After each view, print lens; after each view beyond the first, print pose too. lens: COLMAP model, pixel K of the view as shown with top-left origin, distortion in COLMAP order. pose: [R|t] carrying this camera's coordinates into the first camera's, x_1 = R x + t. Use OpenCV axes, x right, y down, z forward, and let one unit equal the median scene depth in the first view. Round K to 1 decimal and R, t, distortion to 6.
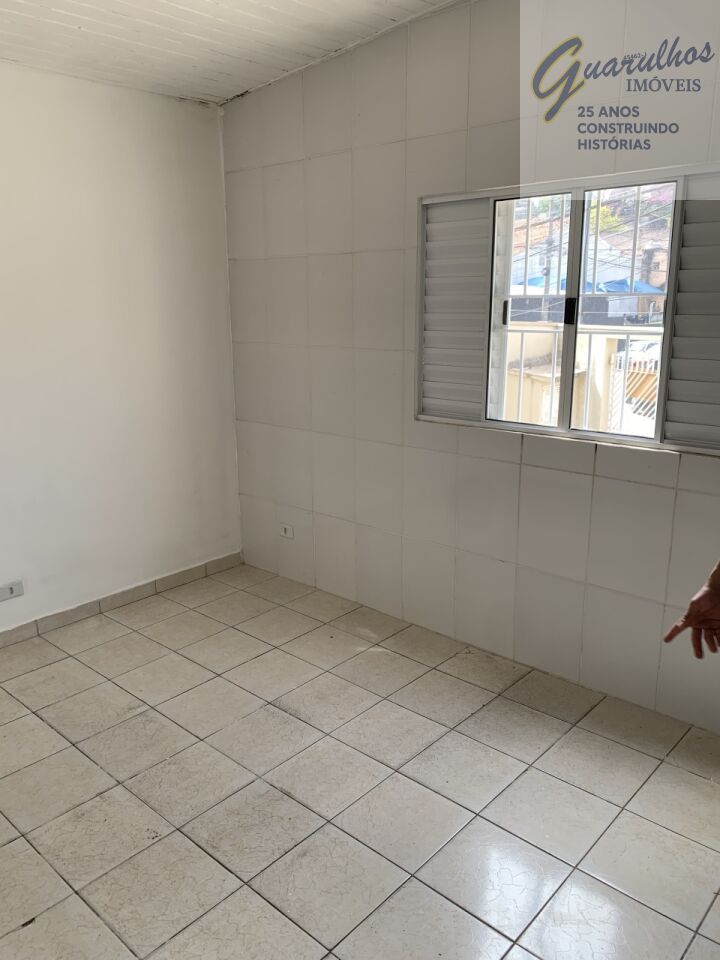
lens RADIAL K [[728.9, 0, 348.5], [0, 728.9, 475.3], [0, 0, 1]] dist [-0.004521, -0.004667]
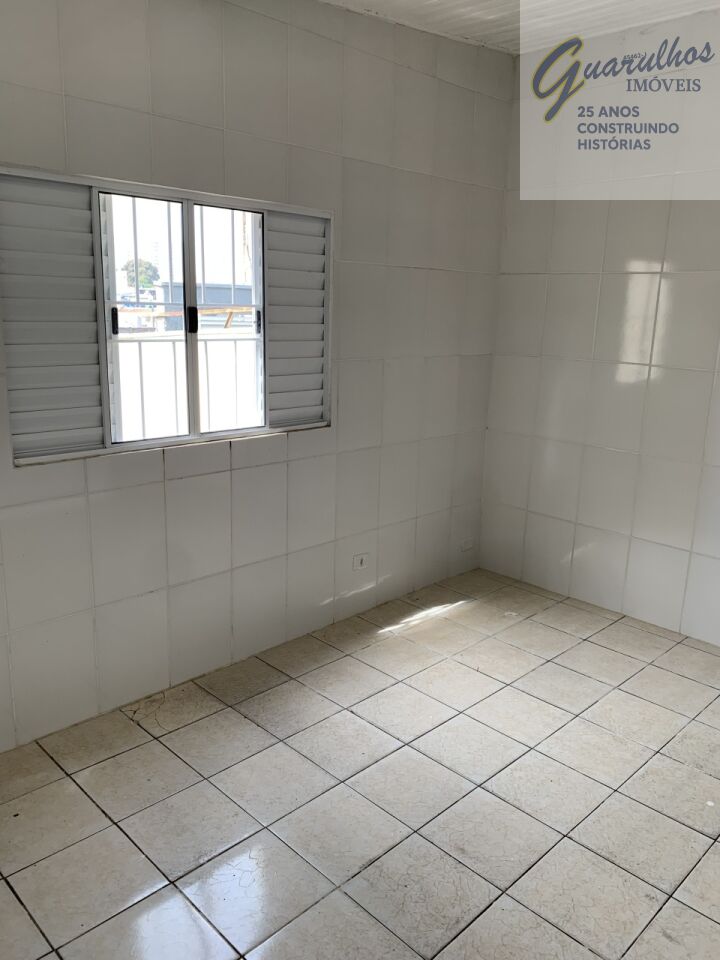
lens RADIAL K [[748.9, 0, 360.0], [0, 748.9, 480.0], [0, 0, 1]] dist [0.009696, 0.004095]
pose [[0.036289, -0.216880, 0.975523, -0.874425], [0.205242, 0.956975, 0.205122, -0.203952], [-0.978038, 0.192775, 0.079240, 0.838489]]
